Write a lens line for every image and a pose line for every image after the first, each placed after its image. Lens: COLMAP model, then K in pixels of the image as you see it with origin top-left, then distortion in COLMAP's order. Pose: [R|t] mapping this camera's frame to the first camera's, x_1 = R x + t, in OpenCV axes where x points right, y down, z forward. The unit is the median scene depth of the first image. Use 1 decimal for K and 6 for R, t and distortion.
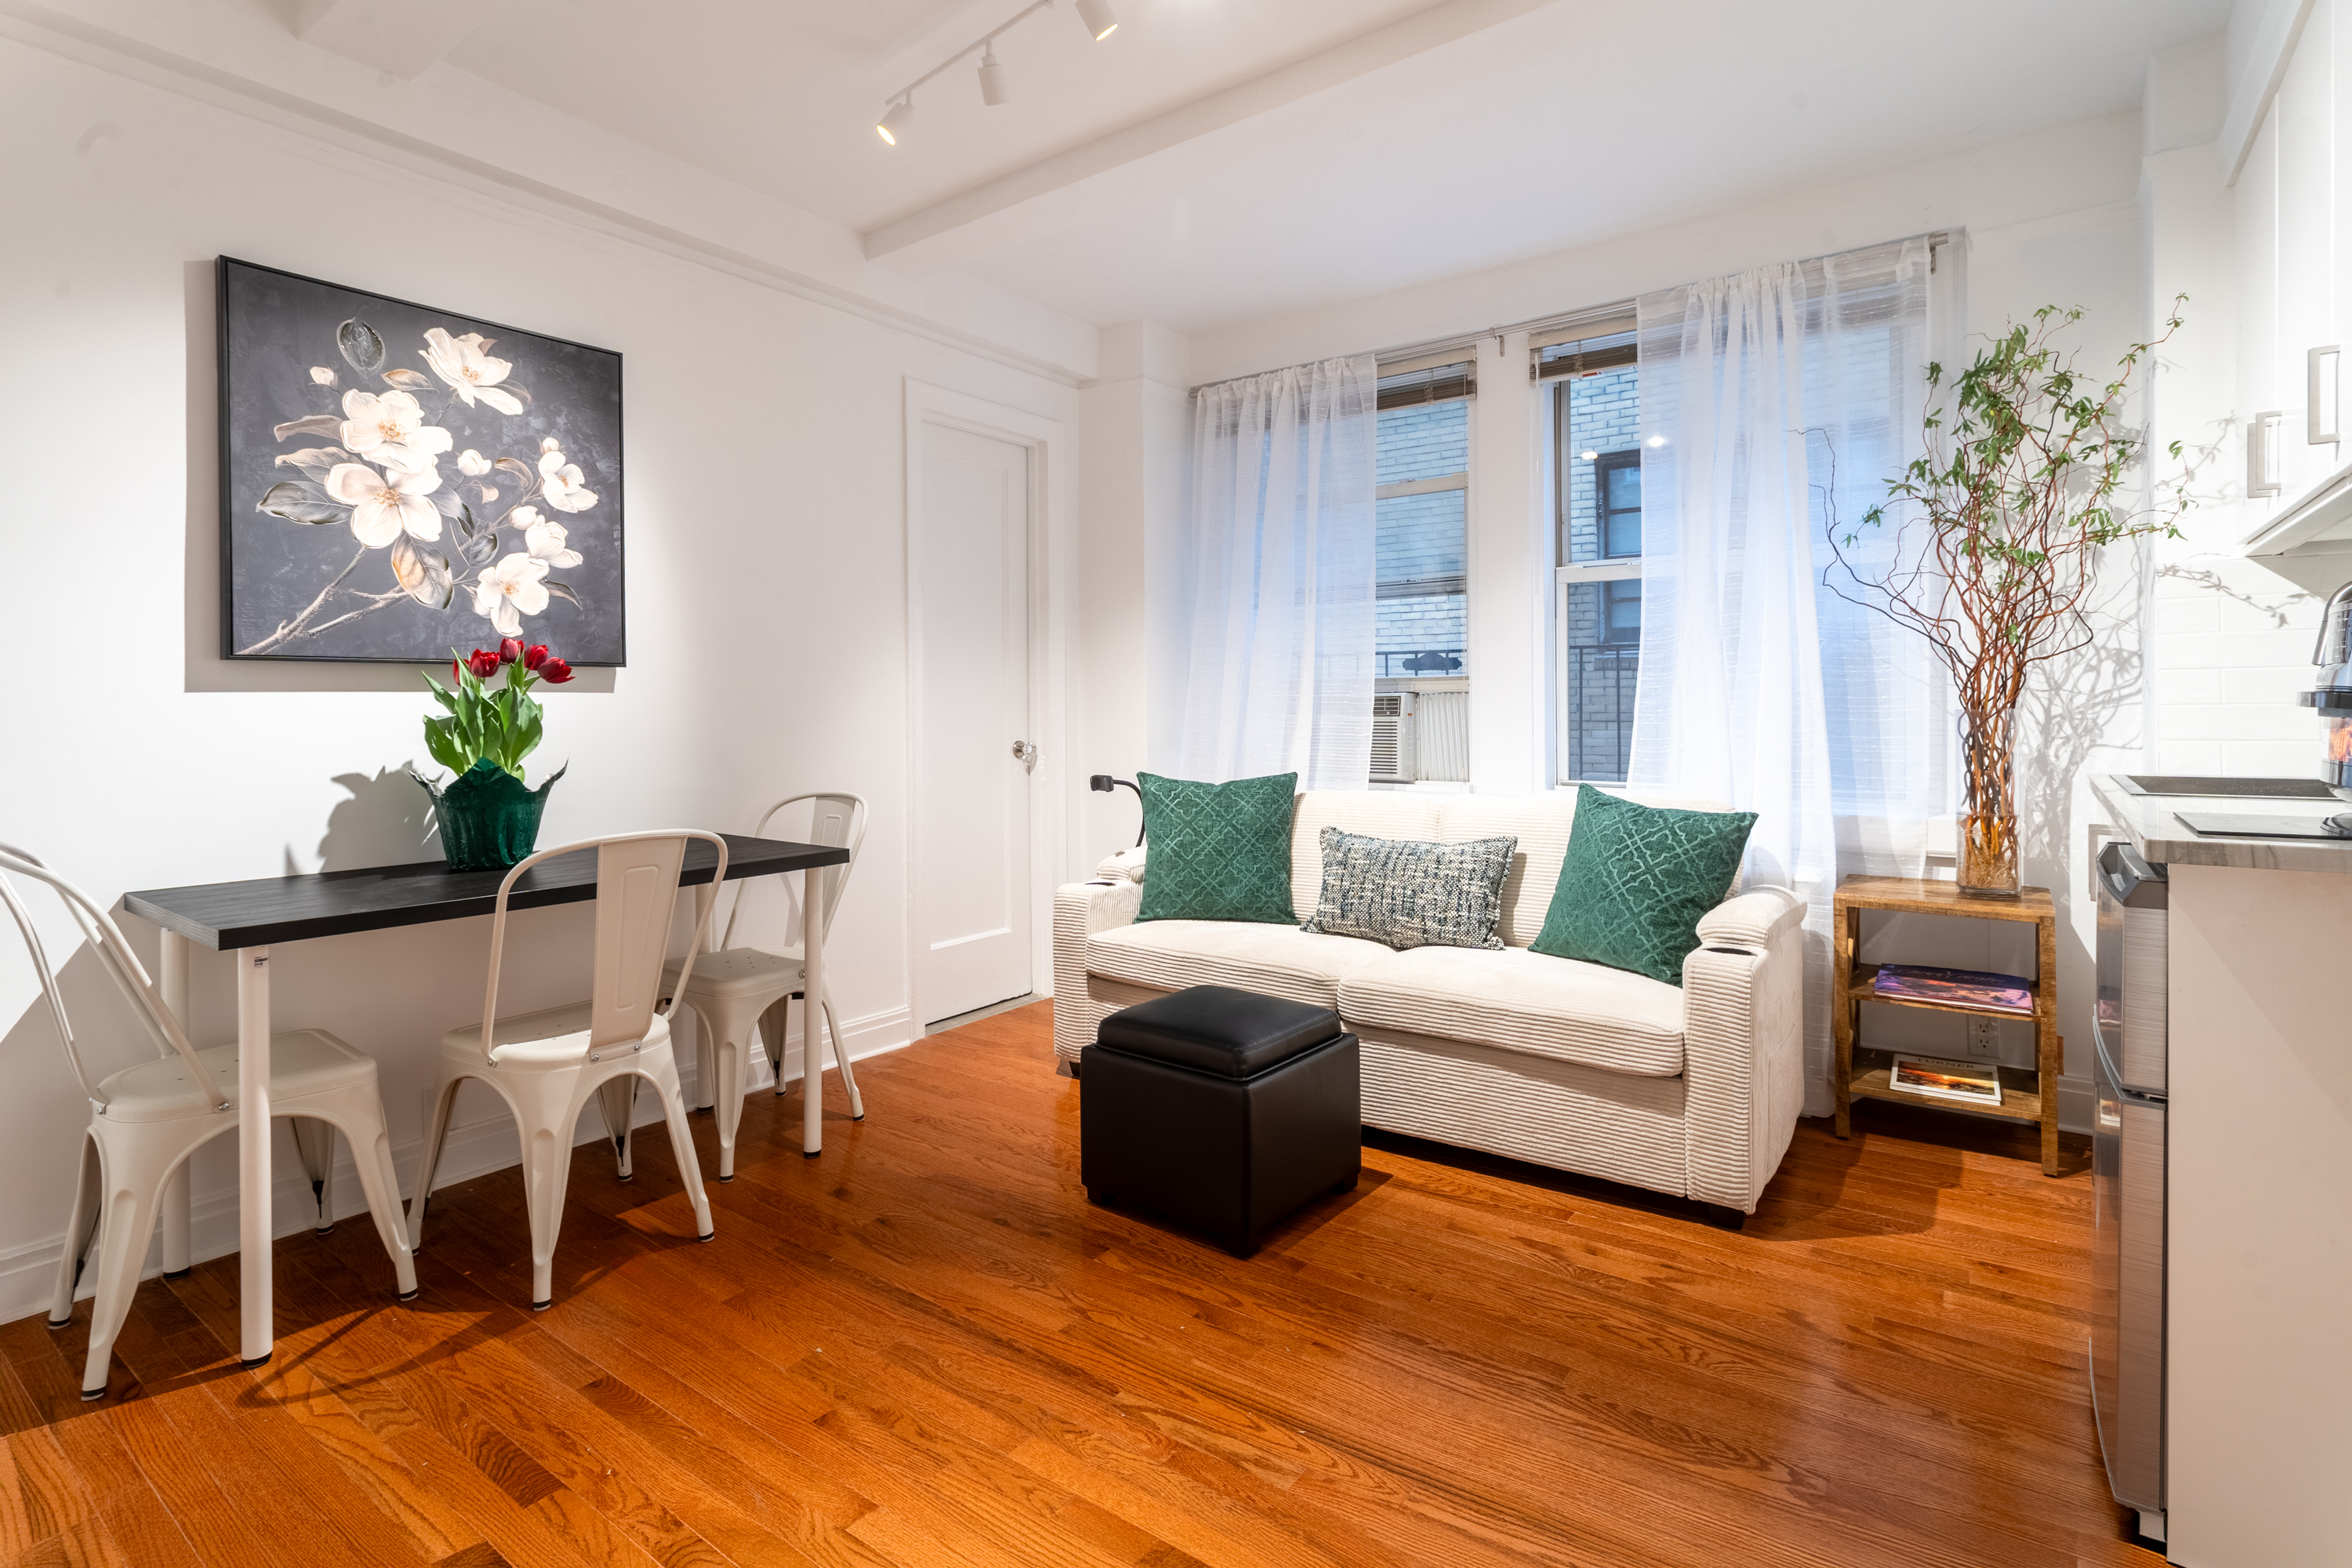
lens RADIAL K [[1121.2, 0, 1184.0], [0, 1121.2, 697.6], [0, 0, 1]] dist [0.000398, 0.000342]
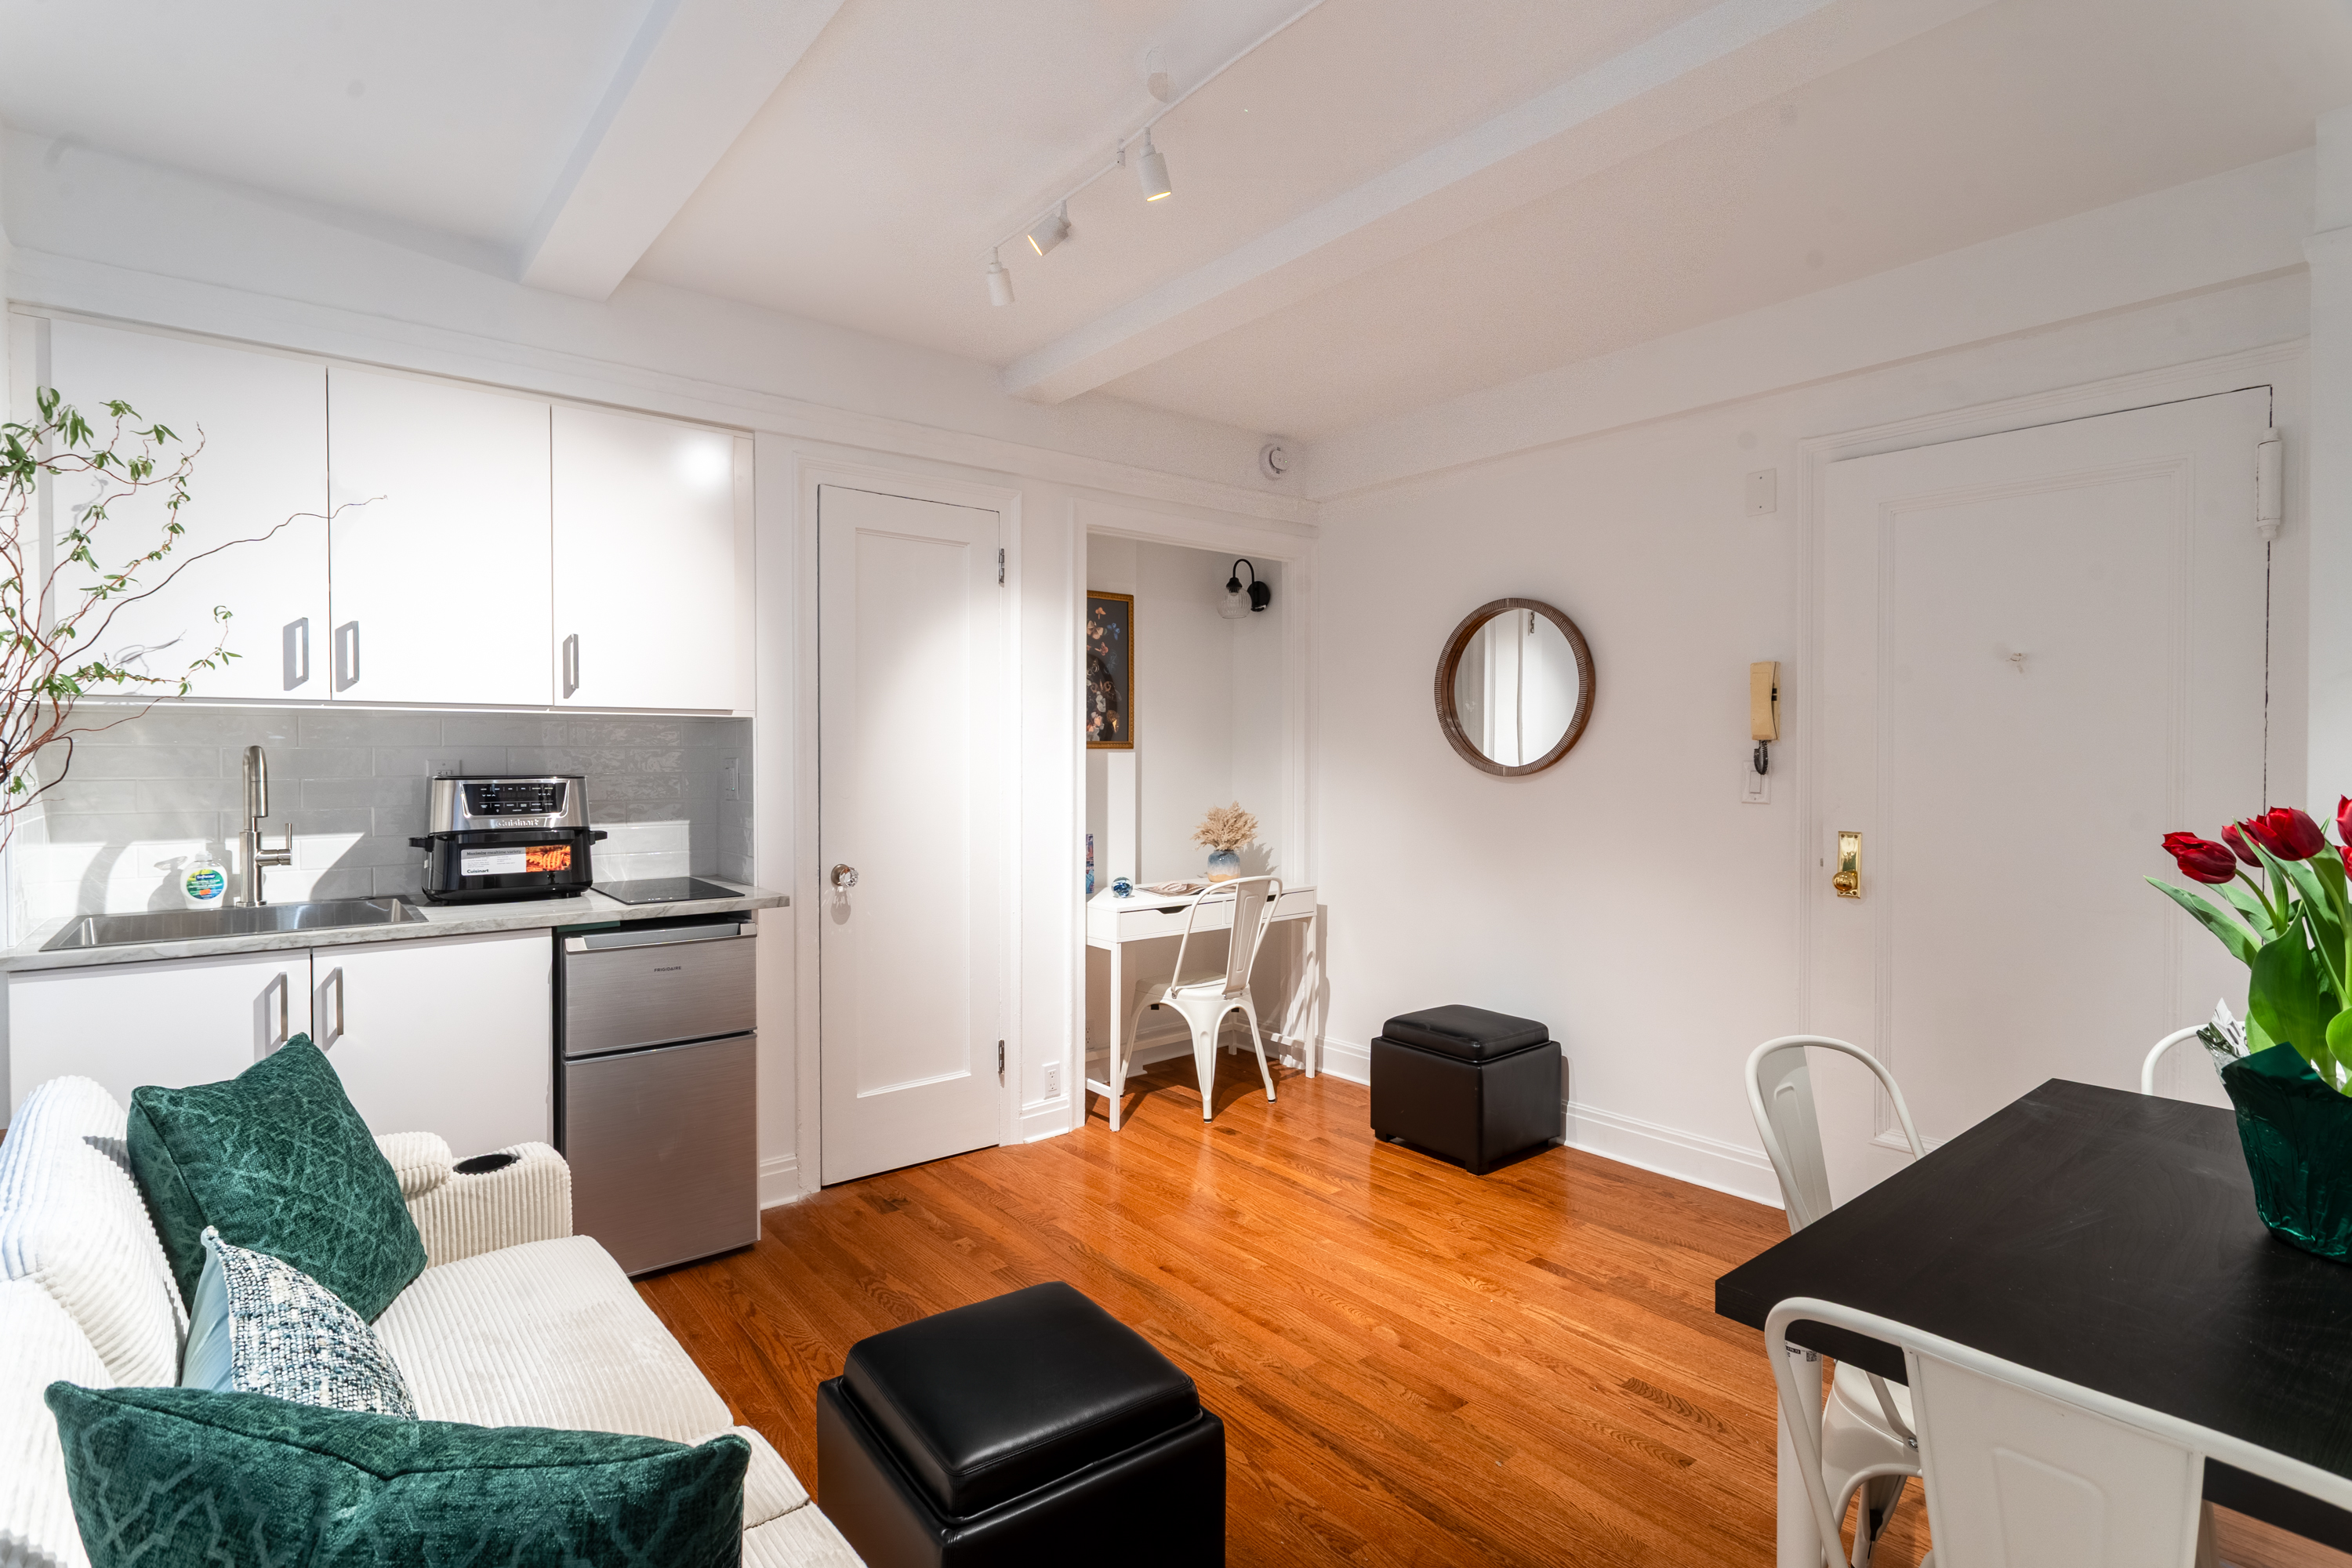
lens RADIAL K [[1109.0, 0, 1175.2], [0, 1109.0, 772.9], [0, 0, 1]] dist [-0.023129, -0.000029]
pose [[-0.966959, 0.004275, 0.254896, -0.199258], [0.006398, 0.999951, 0.007503, -0.058892], [-0.254852, 0.008886, -0.966939, 1.409294]]
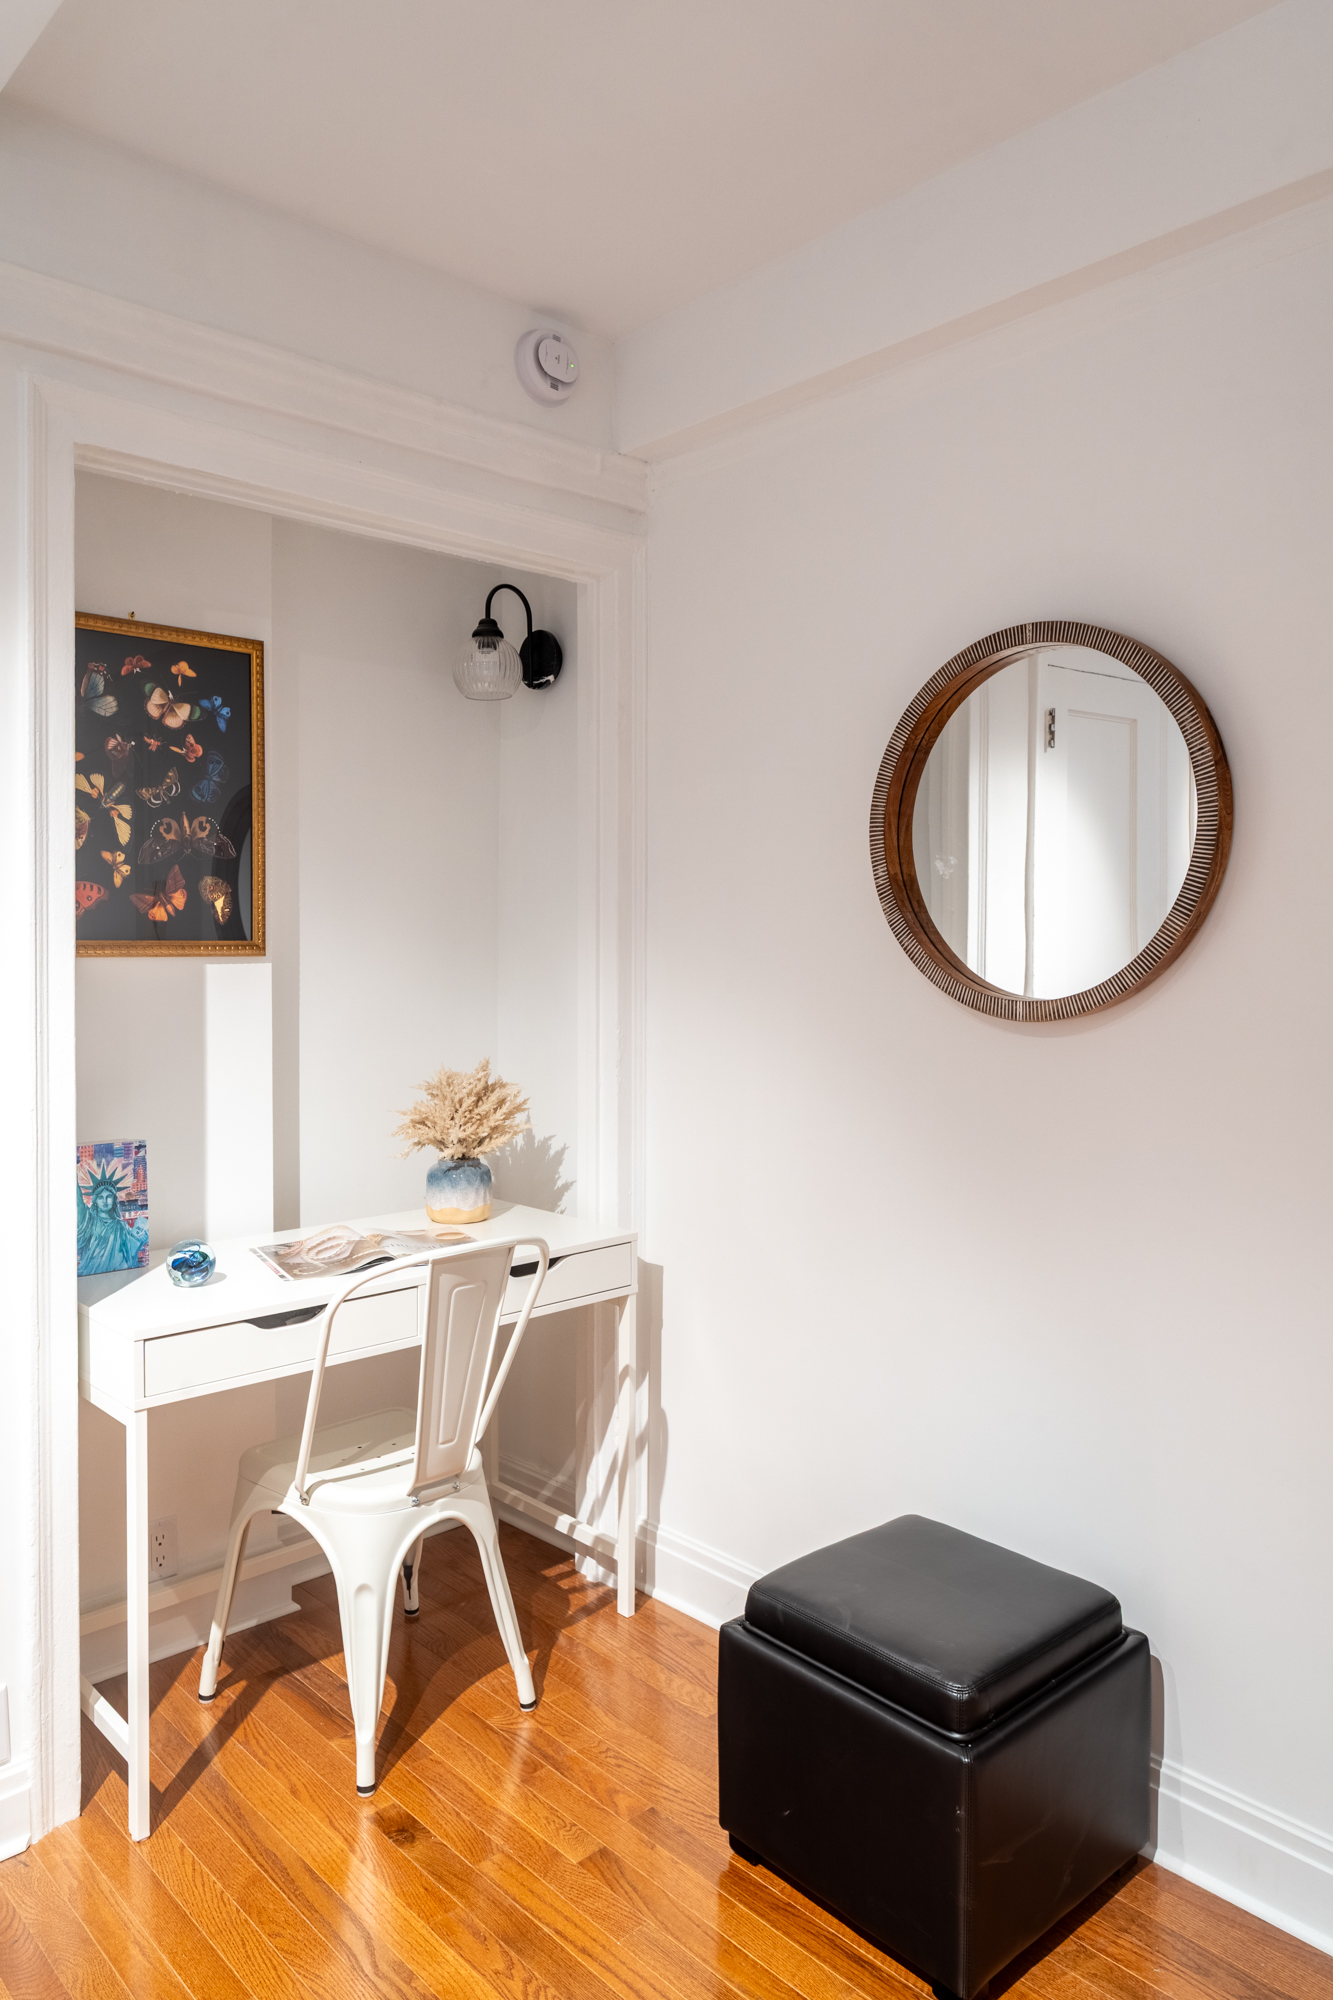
lens RADIAL K [[1346.0, 0, 663.9], [0, 1346.0, 980.8], [0, 0, 1]] dist [-0.014138, -0.001343]
pose [[-0.980085, 0.002287, 0.198565, -0.198354], [0.005456, 0.999866, 0.015411, -0.077334], [-0.198503, 0.016188, -0.979967, 0.758093]]
